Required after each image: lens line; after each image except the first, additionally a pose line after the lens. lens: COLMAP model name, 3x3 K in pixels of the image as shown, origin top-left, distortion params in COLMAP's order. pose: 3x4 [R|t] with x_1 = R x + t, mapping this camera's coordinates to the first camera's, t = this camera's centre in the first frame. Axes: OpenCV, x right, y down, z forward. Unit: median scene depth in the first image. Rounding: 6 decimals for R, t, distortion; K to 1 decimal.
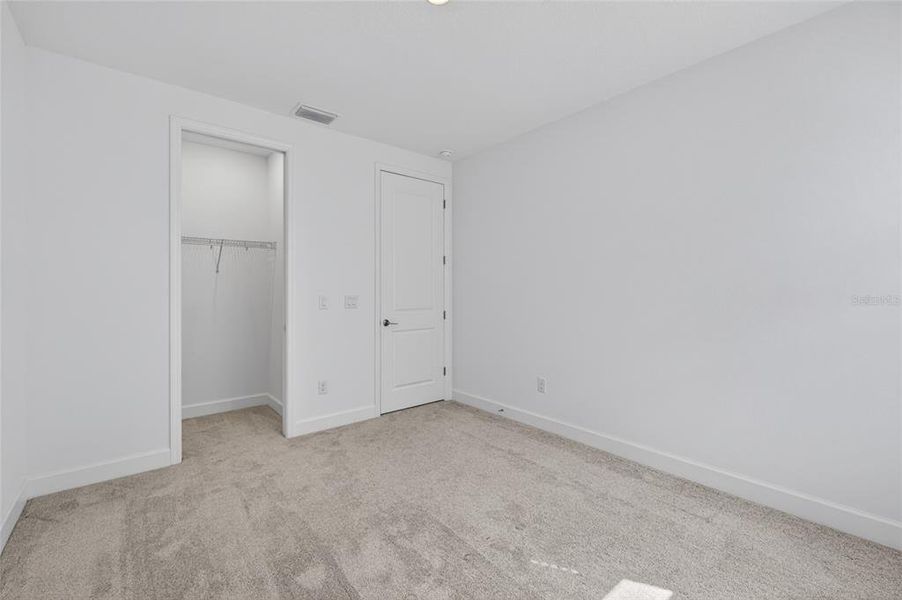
lens RADIAL K [[372.0, 0, 456.2], [0, 372.0, 292.4], [0, 0, 1]] dist [-0.003299, 0.000105]
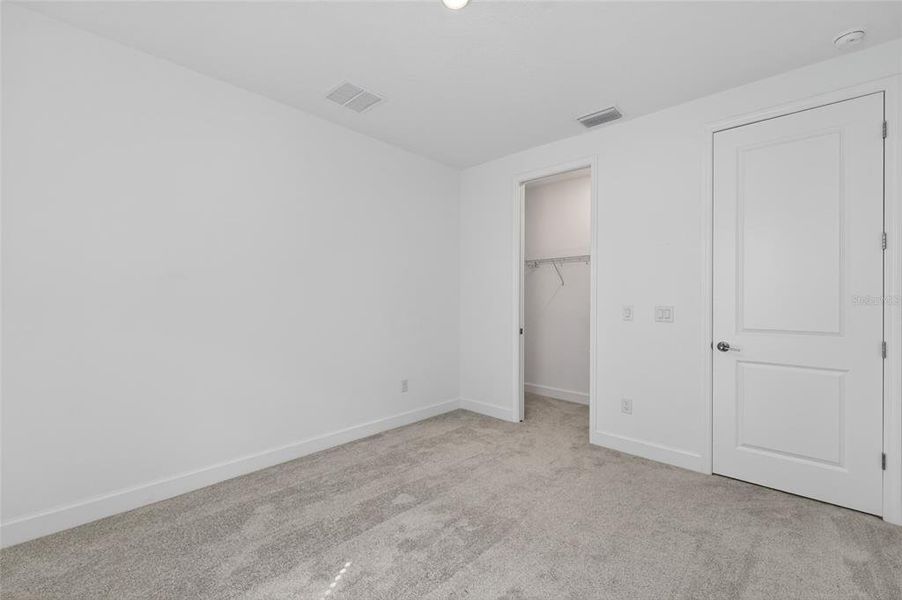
lens RADIAL K [[372.0, 0, 450.9], [0, 372.0, 301.8], [0, 0, 1]] dist [-0.003299, 0.000105]
pose [[0.142572, 0.010138, -0.989733, 0.498279], [-0.008866, 0.999921, 0.008965, -0.005350], [0.989745, 0.007497, 0.142650, 0.458385]]
